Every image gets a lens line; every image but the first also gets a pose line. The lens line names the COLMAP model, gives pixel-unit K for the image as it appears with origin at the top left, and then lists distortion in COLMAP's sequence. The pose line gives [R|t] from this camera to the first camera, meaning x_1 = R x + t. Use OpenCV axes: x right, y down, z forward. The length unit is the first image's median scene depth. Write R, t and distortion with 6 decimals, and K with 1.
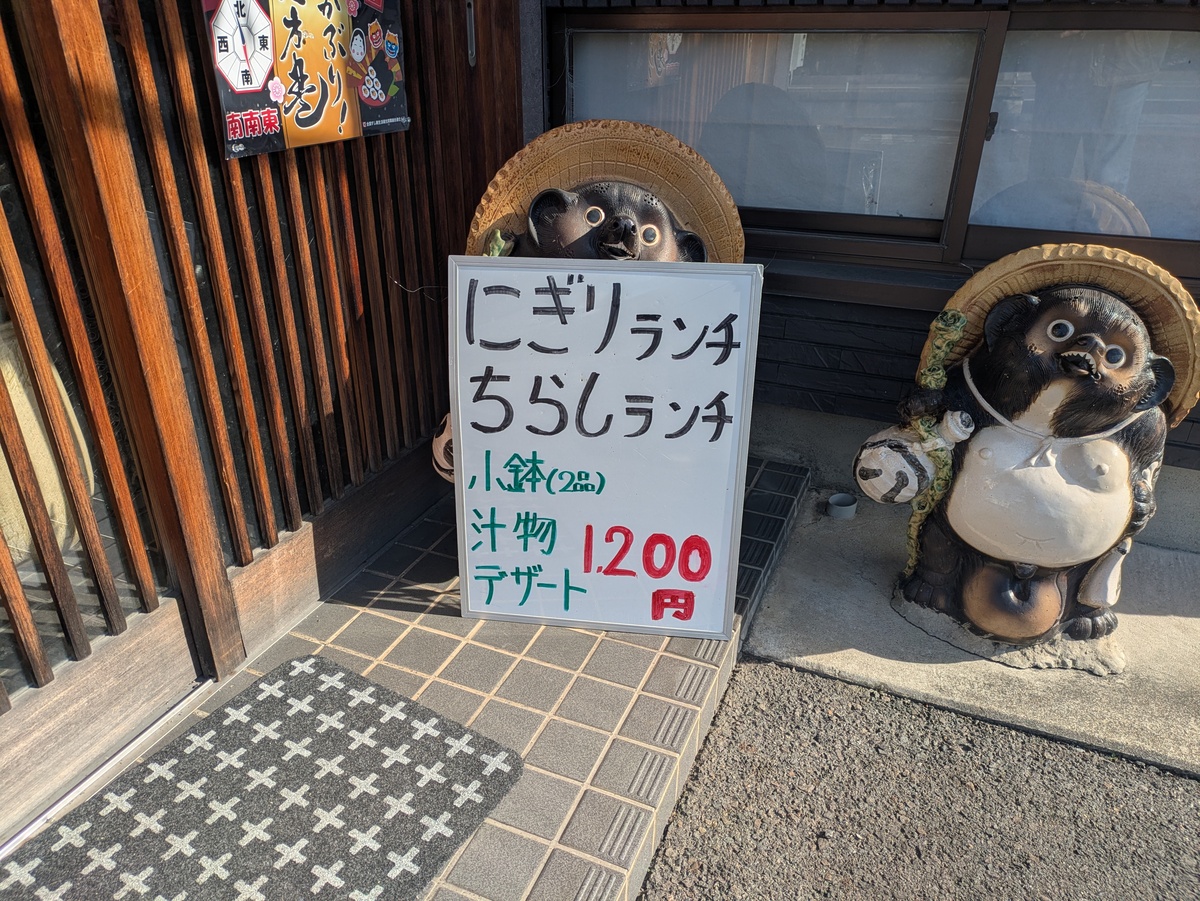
lens RADIAL K [[880.9, 0, 582.6], [0, 880.9, 467.4], [0, 0, 1]] dist [0.046814, -0.016372]
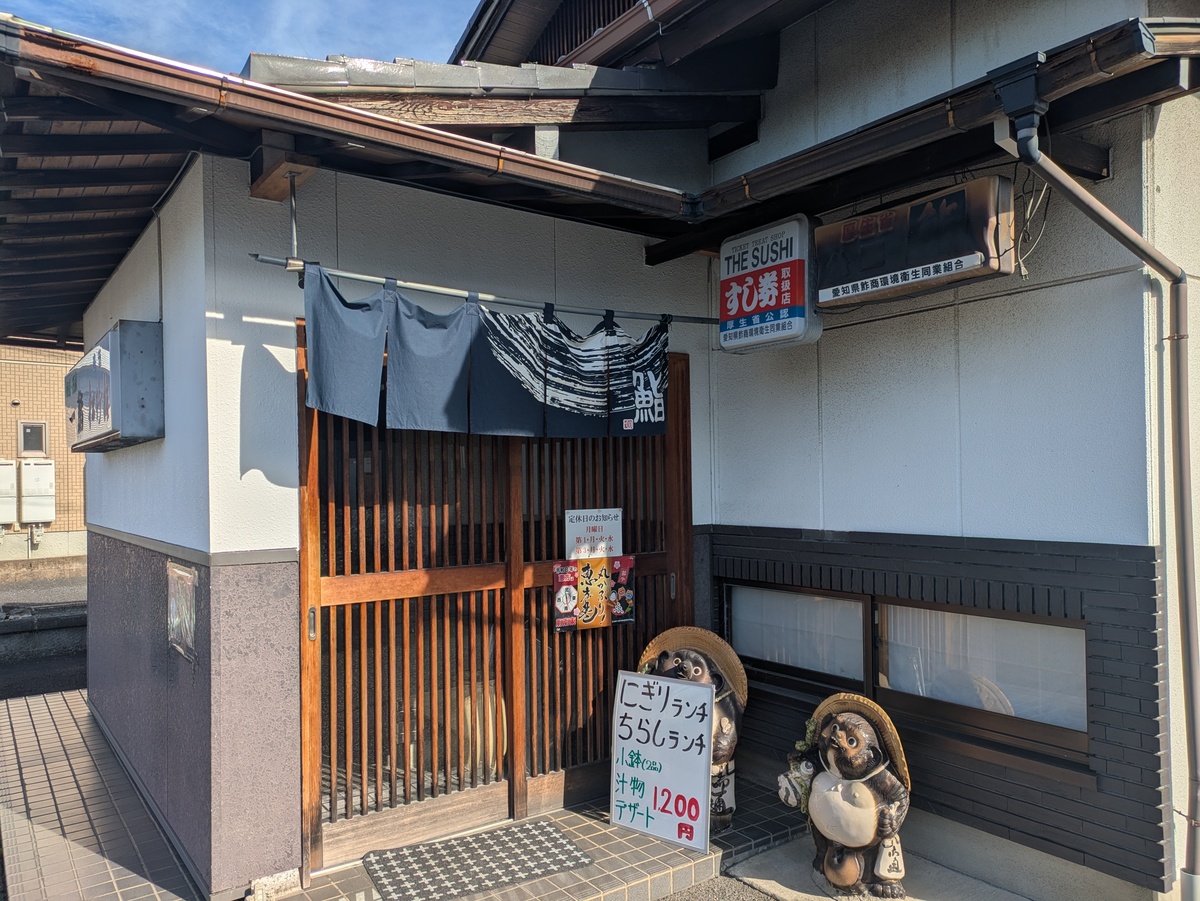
lens RADIAL K [[880.9, 0, 589.8], [0, 880.9, 477.1], [0, 0, 1]] dist [0.046814, -0.016372]
pose [[0.851465, -0.013807, -0.524230, 1.181743], [-0.226945, 0.891494, -0.392089, 0.314149], [0.472762, 0.452821, 0.755942, -1.354916]]
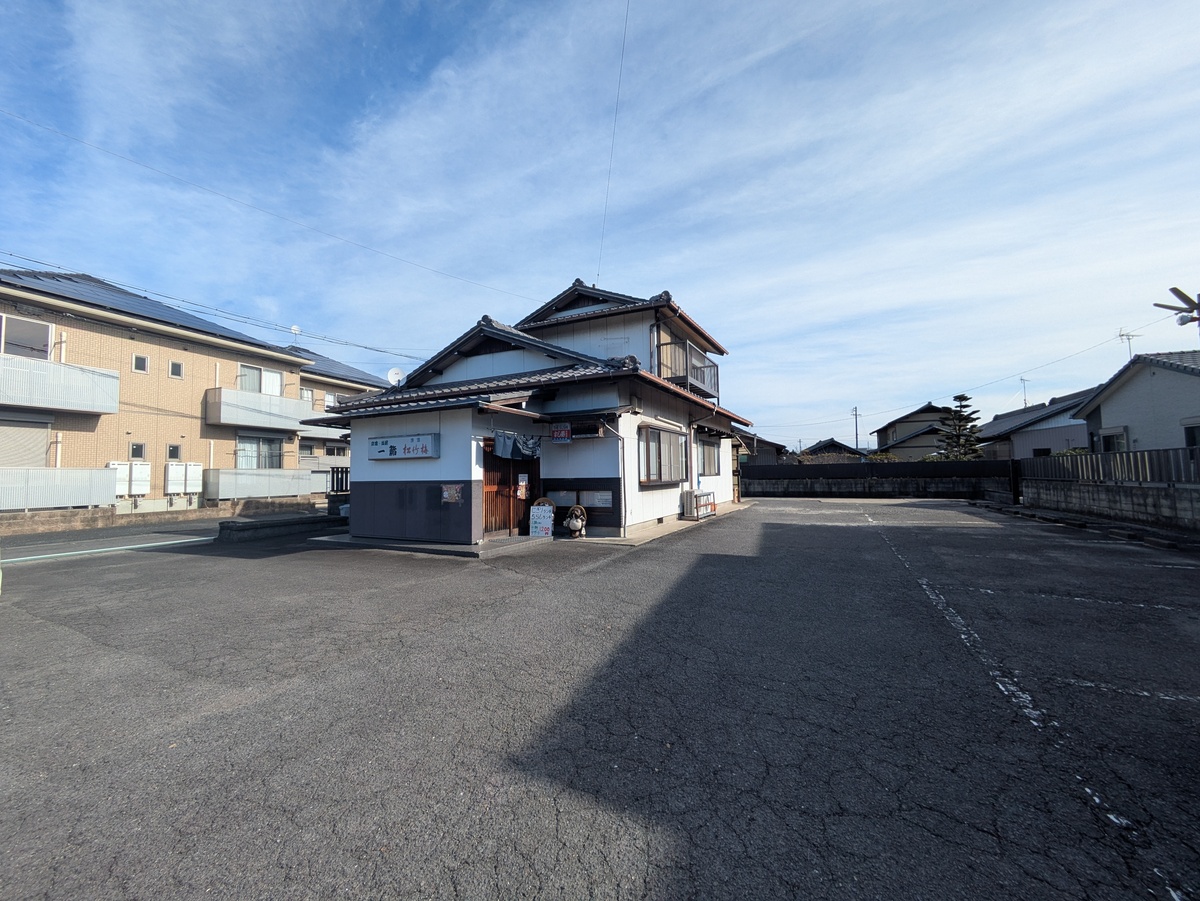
lens RADIAL K [[481.6, 0, 598.5], [0, 481.6, 449.8], [0, 0, 1]] dist [-0.000382, -0.000012]
pose [[0.996950, -0.017169, -0.076129, 1.433773], [-0.023656, 0.863121, -0.504444, 2.667856], [0.074369, 0.504706, 0.860082, -5.624758]]
